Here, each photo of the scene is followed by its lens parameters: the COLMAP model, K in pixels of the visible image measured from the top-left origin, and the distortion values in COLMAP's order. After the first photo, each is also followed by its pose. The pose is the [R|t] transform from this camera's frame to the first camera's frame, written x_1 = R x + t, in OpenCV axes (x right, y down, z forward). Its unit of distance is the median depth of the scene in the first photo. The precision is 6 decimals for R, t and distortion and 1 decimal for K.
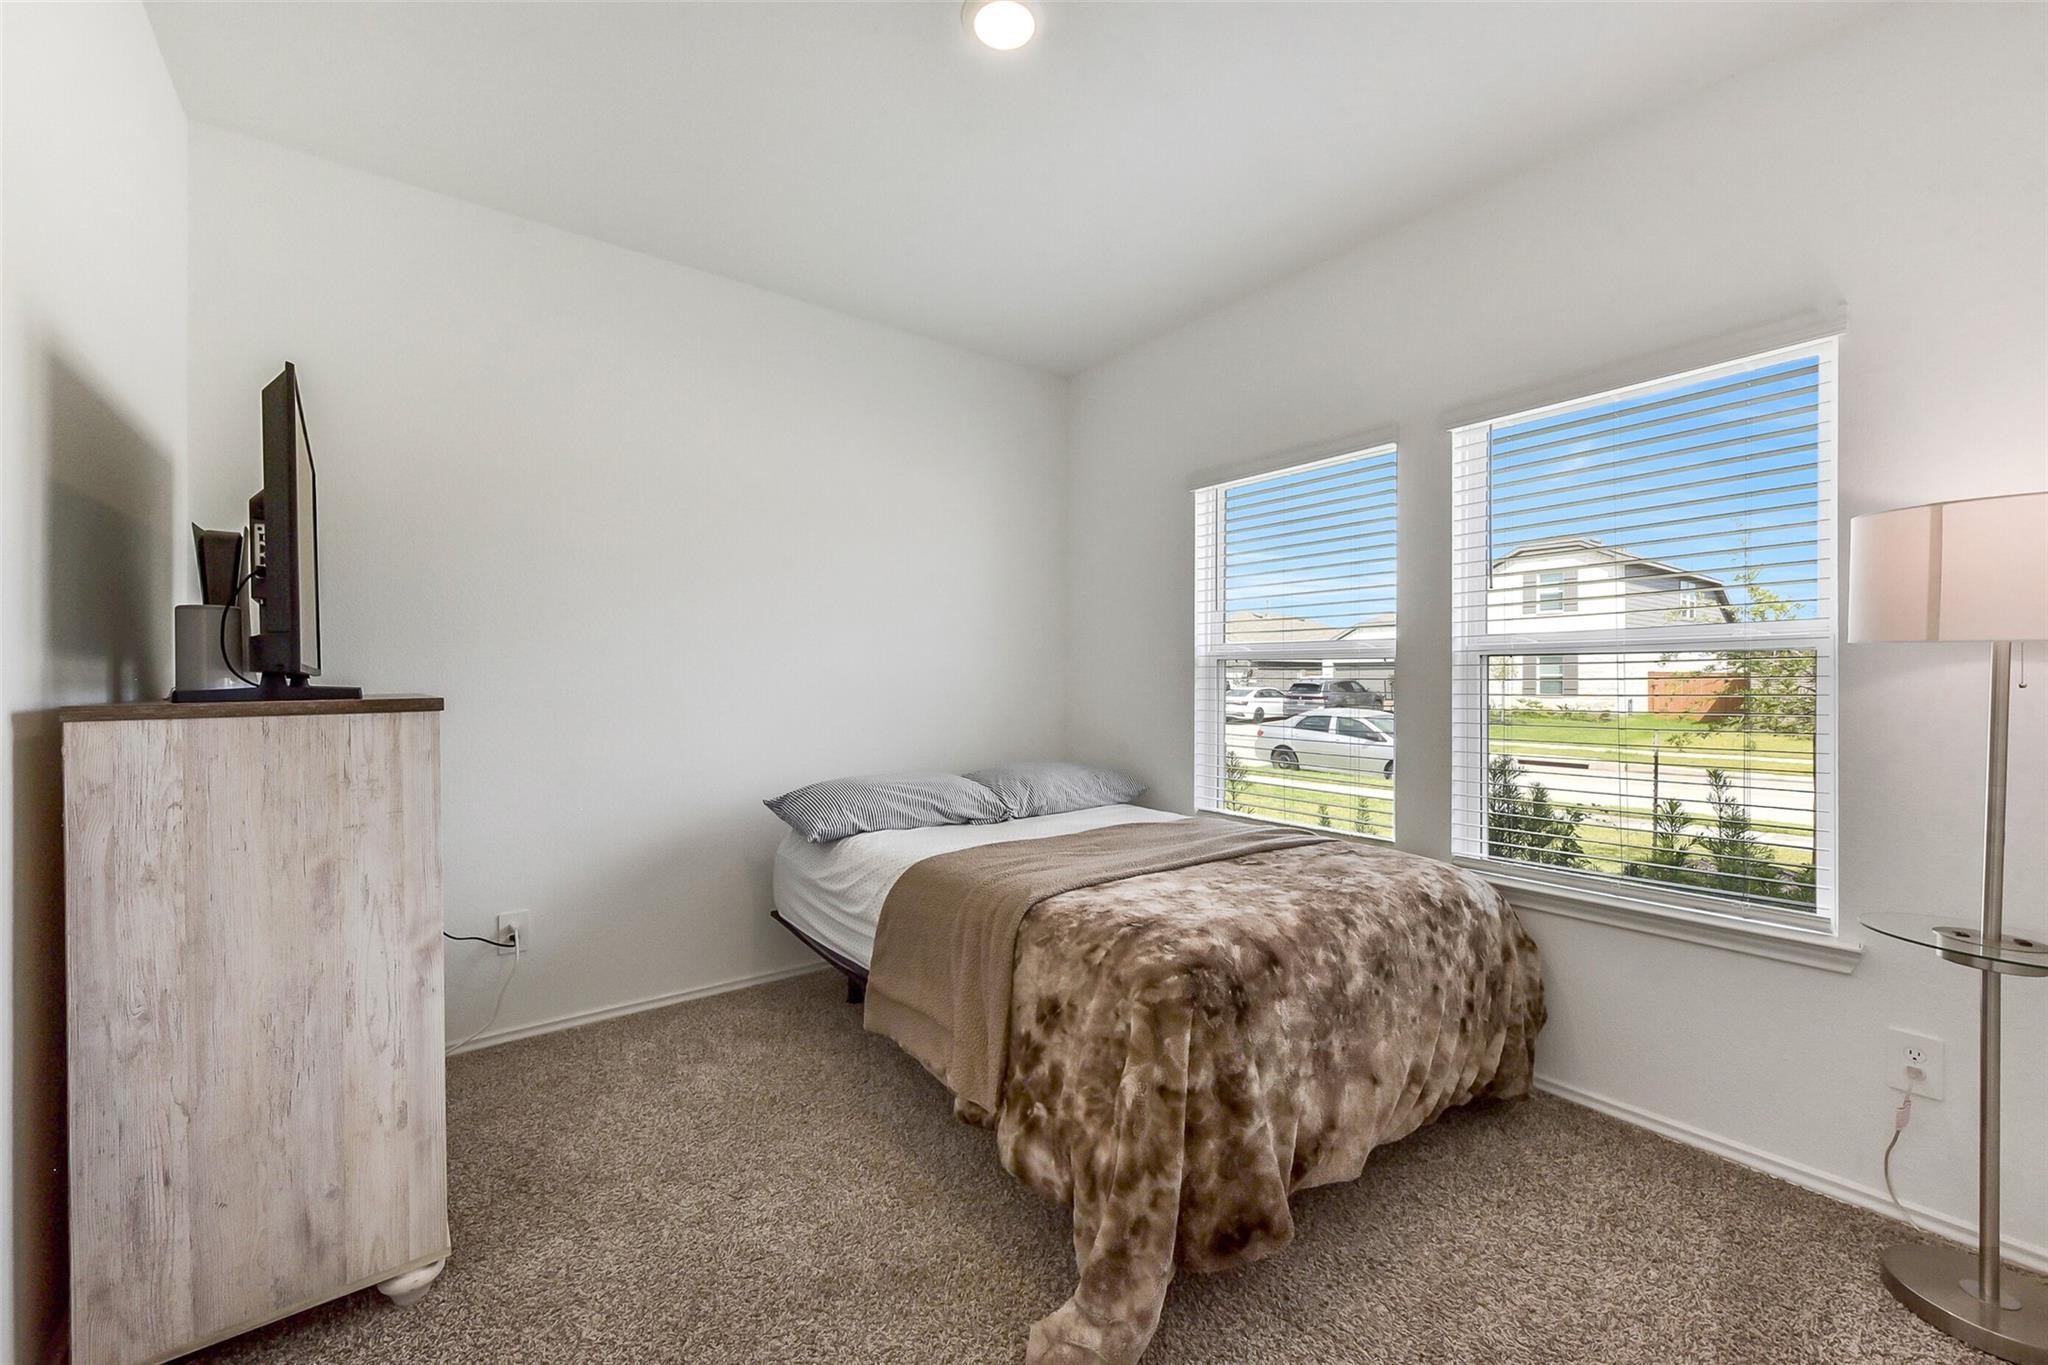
lens RADIAL K [[806.5, 0, 1021.1], [0, 806.5, 684.8], [0, 0, 1]] dist [0.006654, -0.002242]
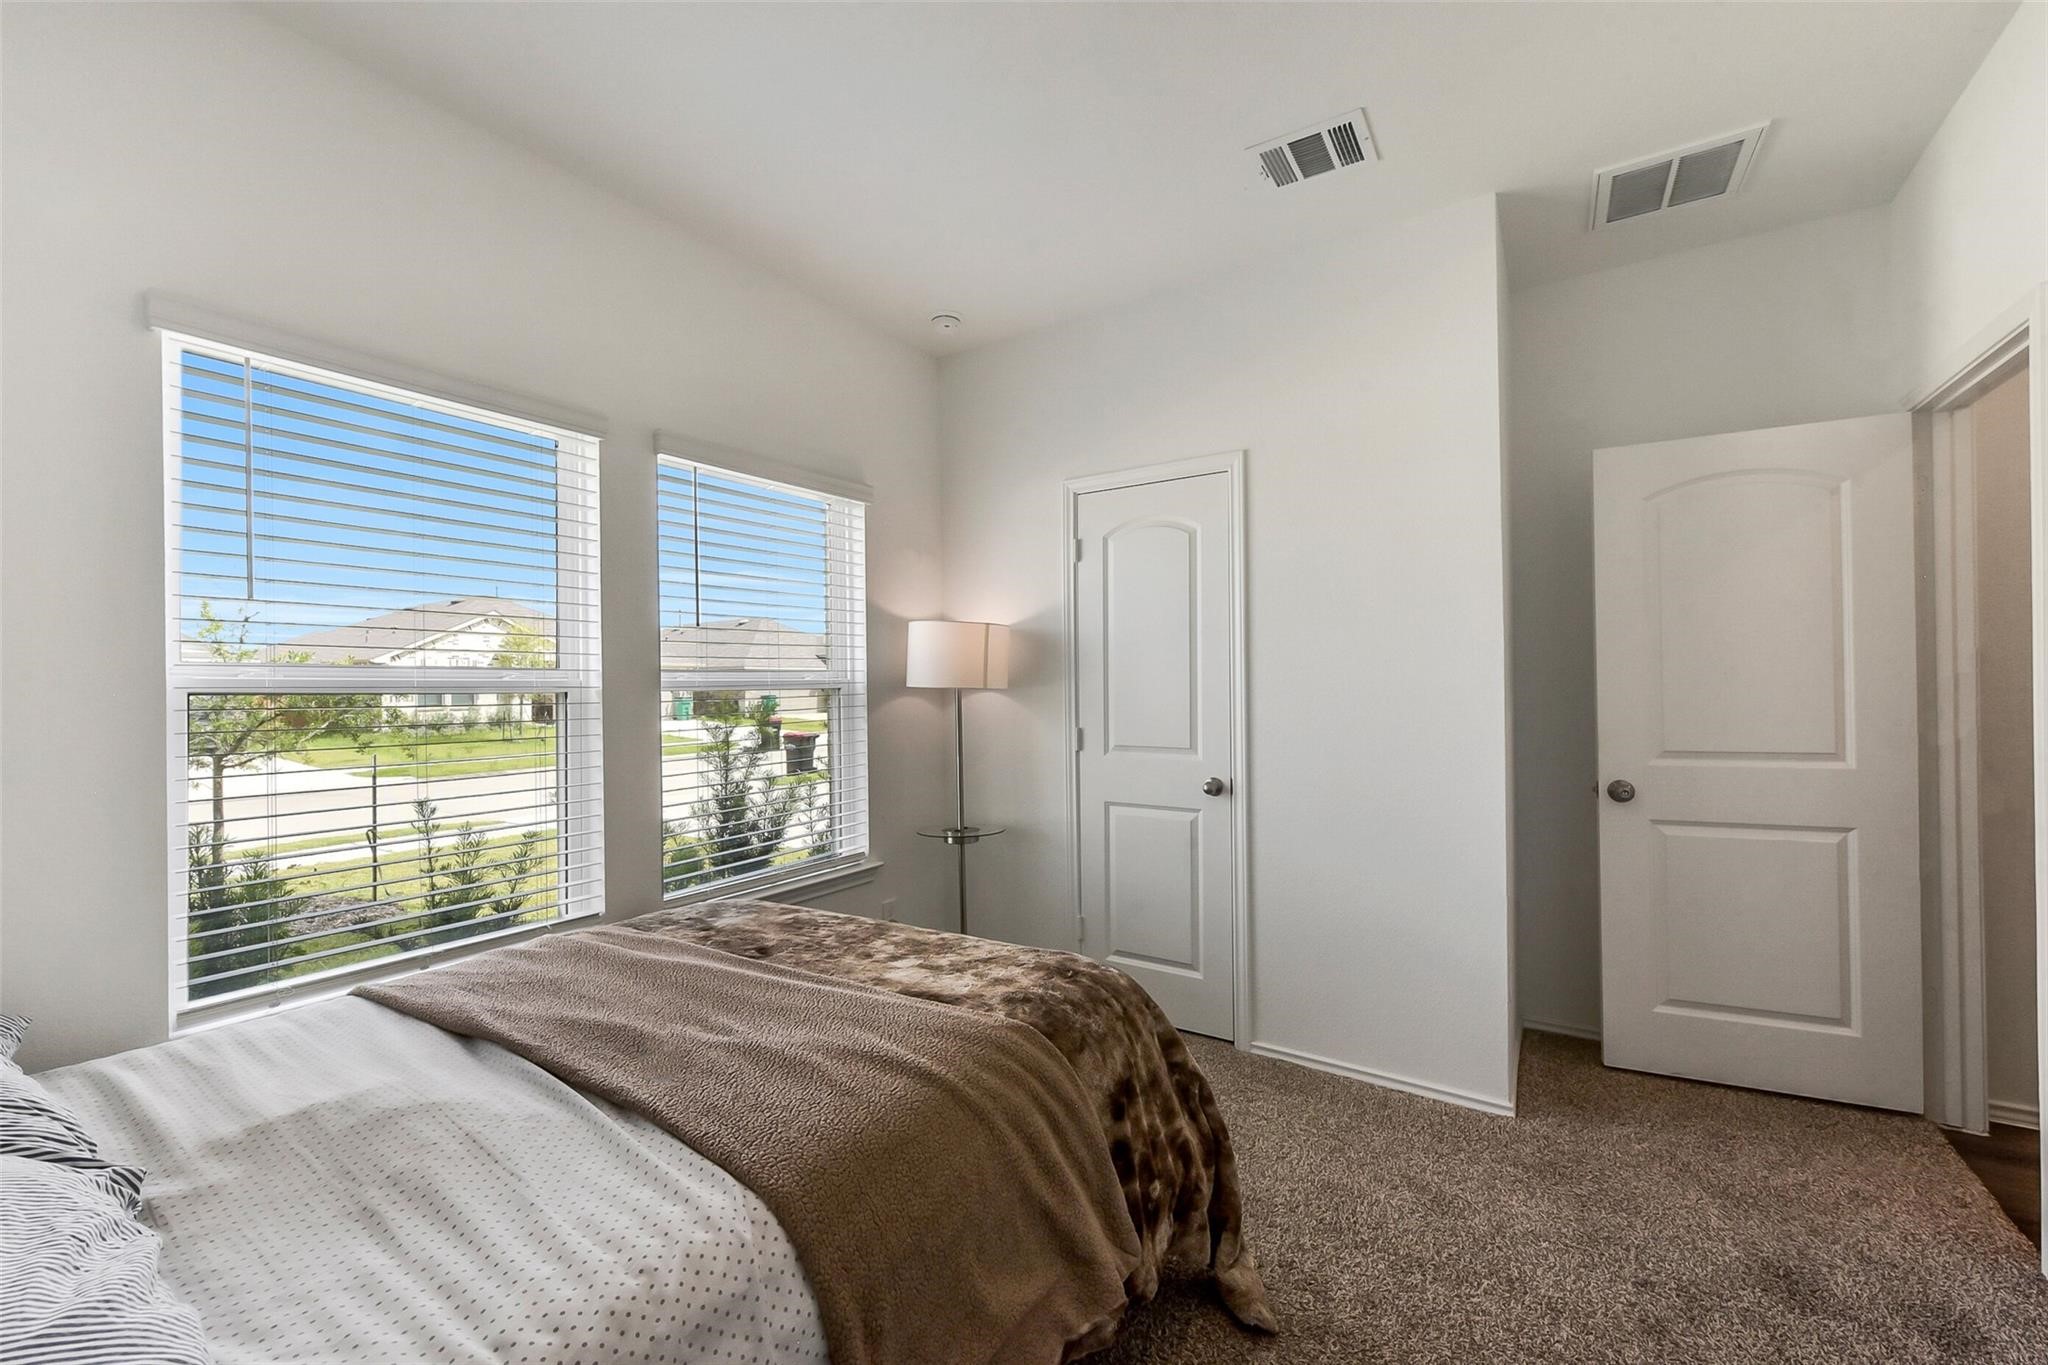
lens RADIAL K [[806.5, 0, 1032.1], [0, 806.5, 695.7], [0, 0, 1]] dist [0.006654, -0.002242]
pose [[-0.330892, -0.018655, 0.943484, -0.676207], [0.012495, 0.999630, 0.024148, -0.063561], [-0.943586, 0.019779, -0.330537, 1.186230]]
